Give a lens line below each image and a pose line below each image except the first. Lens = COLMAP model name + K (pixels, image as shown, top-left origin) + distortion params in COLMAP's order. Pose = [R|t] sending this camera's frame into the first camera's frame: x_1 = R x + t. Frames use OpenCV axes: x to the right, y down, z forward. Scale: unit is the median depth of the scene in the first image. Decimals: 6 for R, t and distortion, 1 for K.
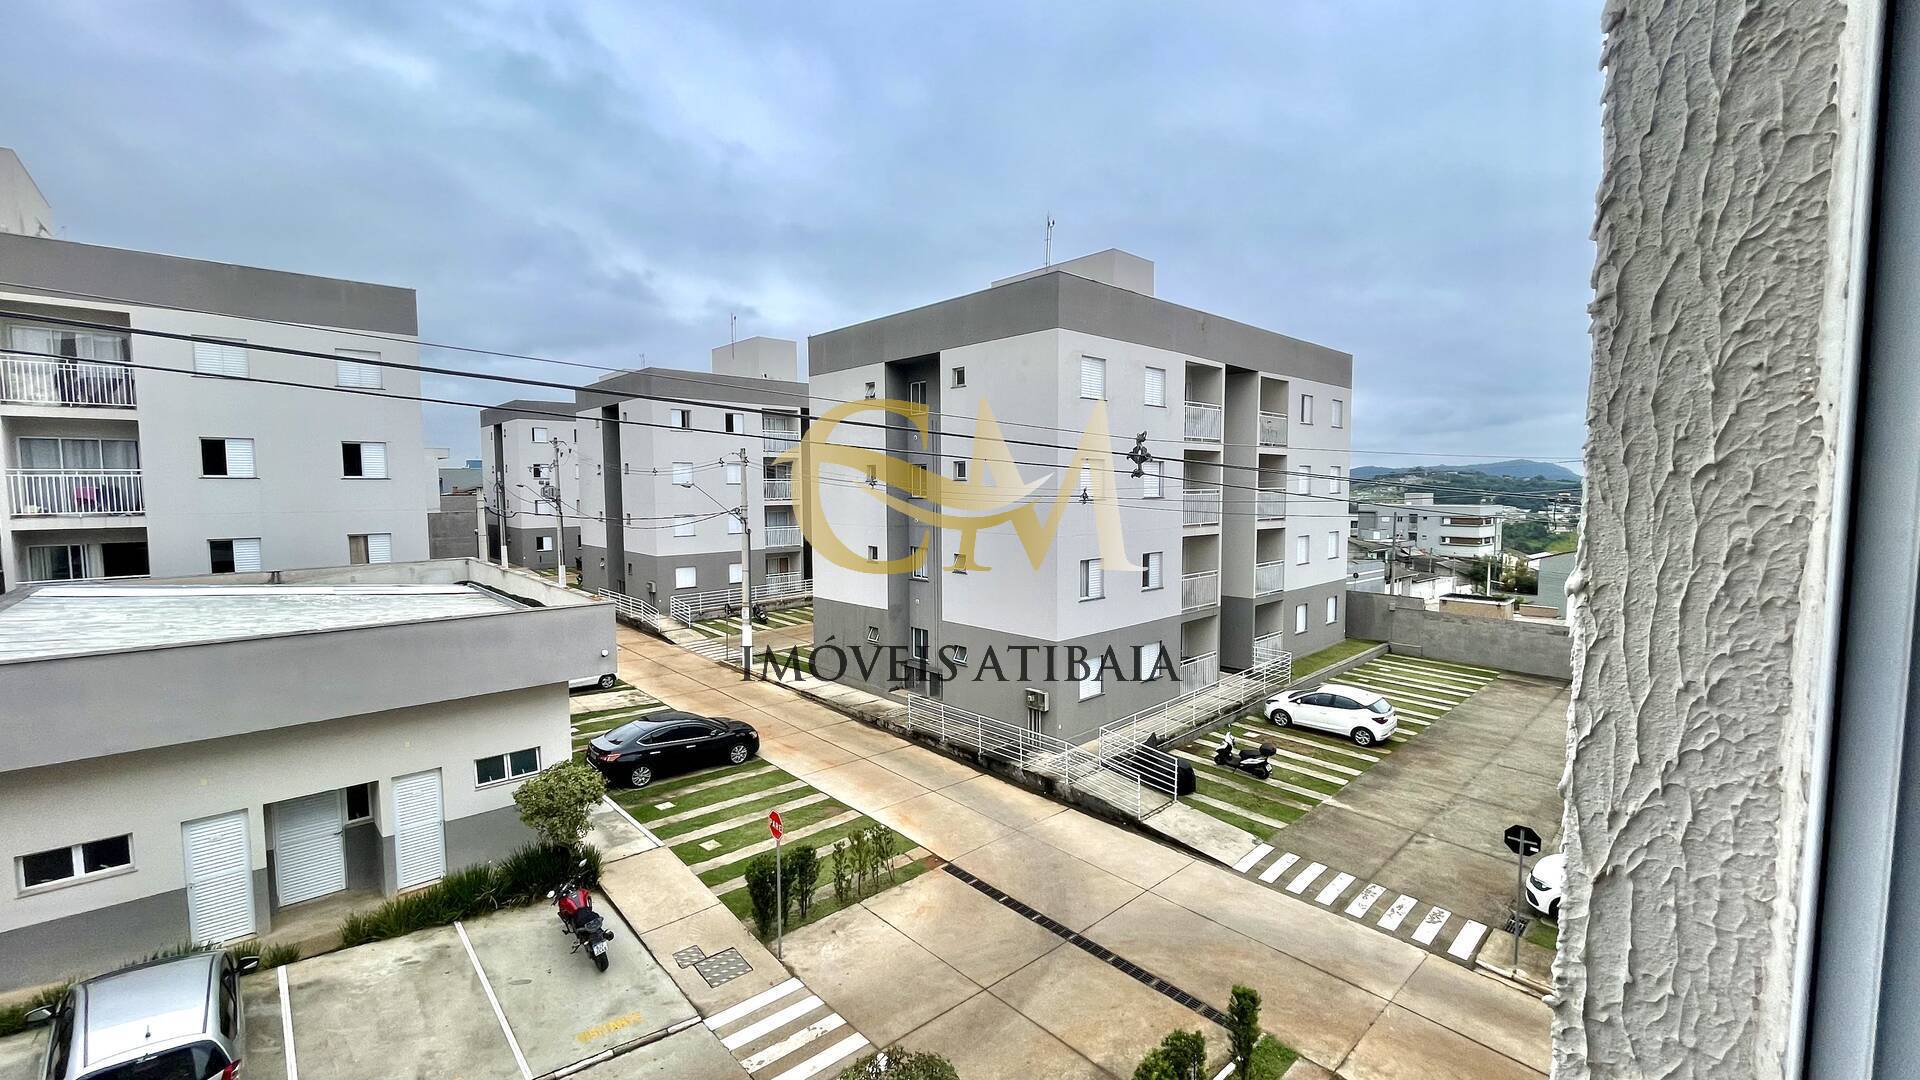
lens RADIAL K [[775.9, 0, 961.3], [0, 775.9, 537.8], [0, 0, 1]] dist [-0.003266, 0.000808]
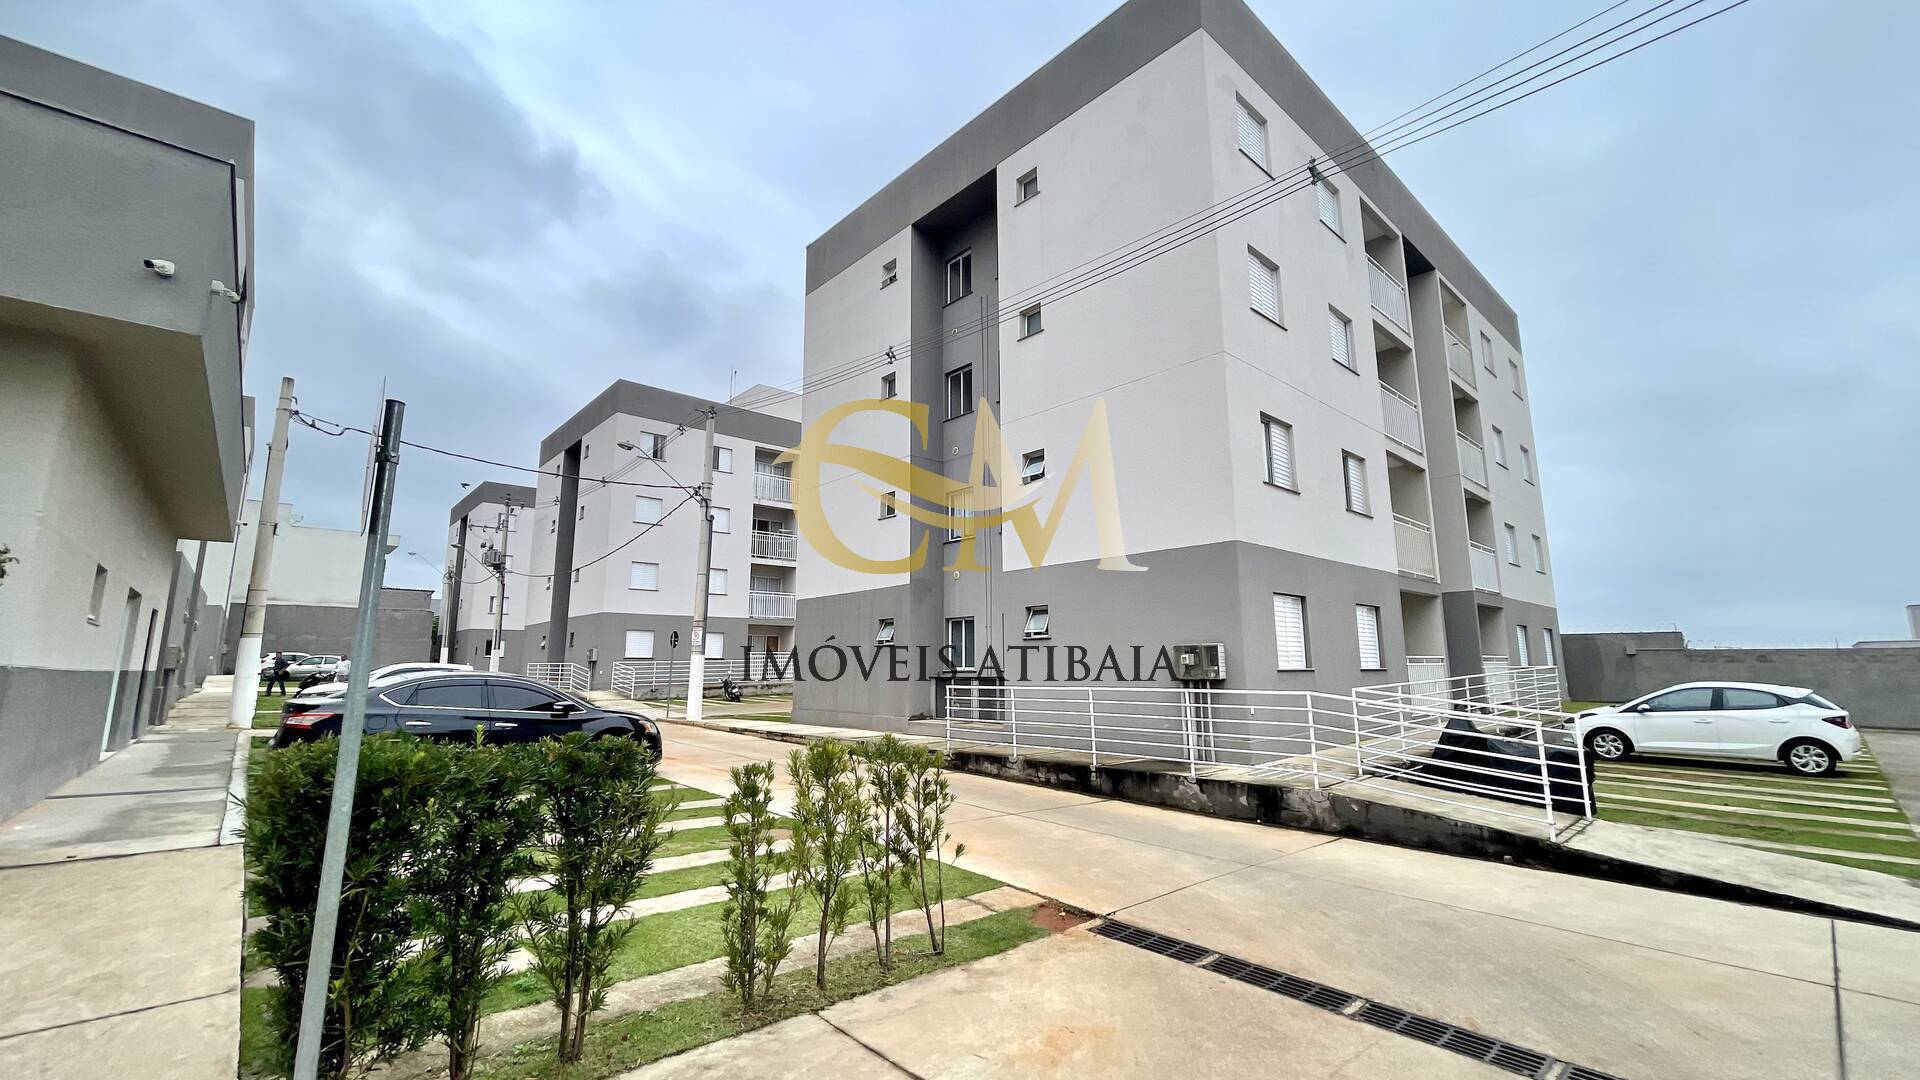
lens RADIAL K [[775.9, 0, 961.3], [0, 775.9, 537.8], [0, 0, 1]] dist [-0.003266, 0.000808]
pose [[0.999841, -0.003585, -0.017465, -0.052885], [-0.000614, 0.972073, -0.234680, 0.254365], [0.017818, 0.234653, 0.971916, 0.480068]]
